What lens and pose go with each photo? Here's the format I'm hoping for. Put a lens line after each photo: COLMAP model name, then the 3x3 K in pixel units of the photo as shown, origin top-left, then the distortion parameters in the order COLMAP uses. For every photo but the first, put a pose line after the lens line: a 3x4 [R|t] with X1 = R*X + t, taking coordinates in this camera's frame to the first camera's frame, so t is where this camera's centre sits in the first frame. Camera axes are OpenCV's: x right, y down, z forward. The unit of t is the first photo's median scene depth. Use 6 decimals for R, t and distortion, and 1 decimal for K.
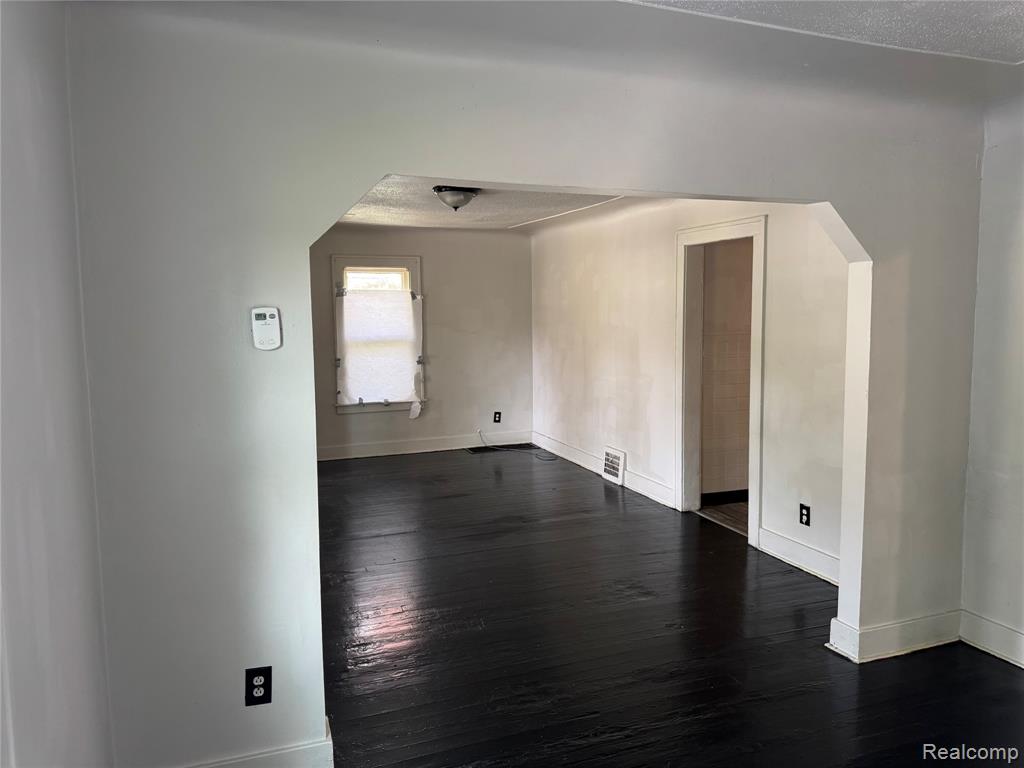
lens RADIAL K [[695.8, 0, 514.9], [0, 695.8, 384.3], [0, 0, 1]] dist [0.139029, -0.199582]
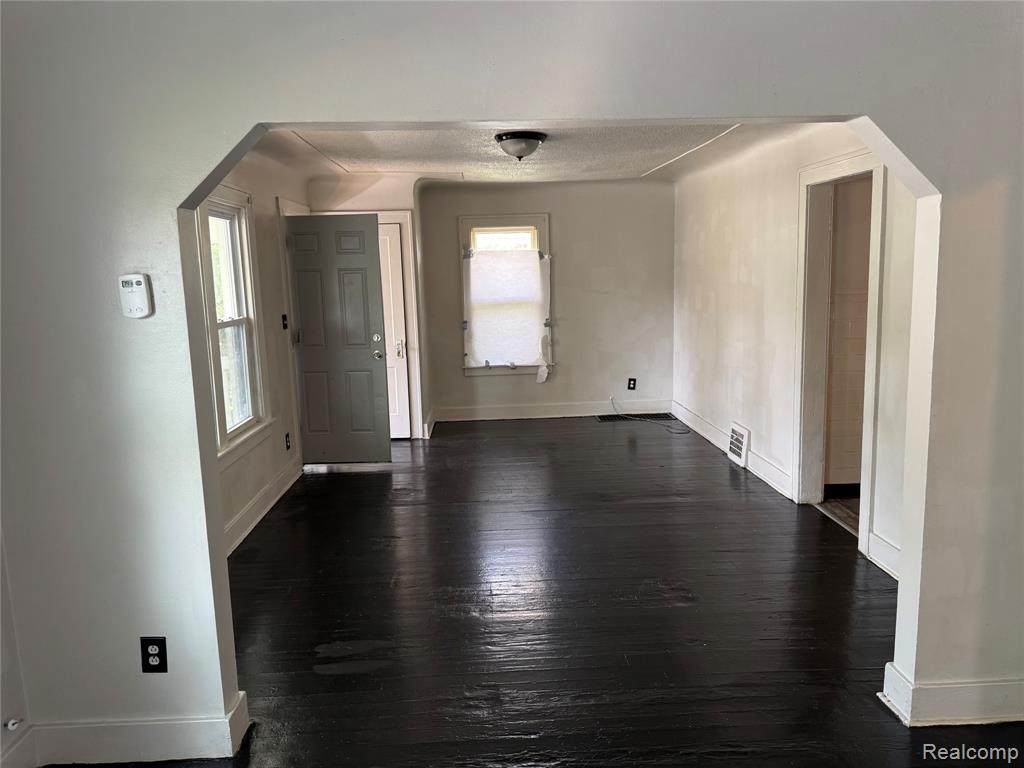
lens RADIAL K [[701.4, 0, 512.0], [0, 701.4, 384.0], [0, 0, 1]] dist [0.074572, -0.083551]
pose [[0.951908, 0.030045, -0.304909, 0.123934], [-0.012801, 0.998211, 0.058398, -0.006502], [0.306118, -0.051687, 0.950589, 0.066158]]
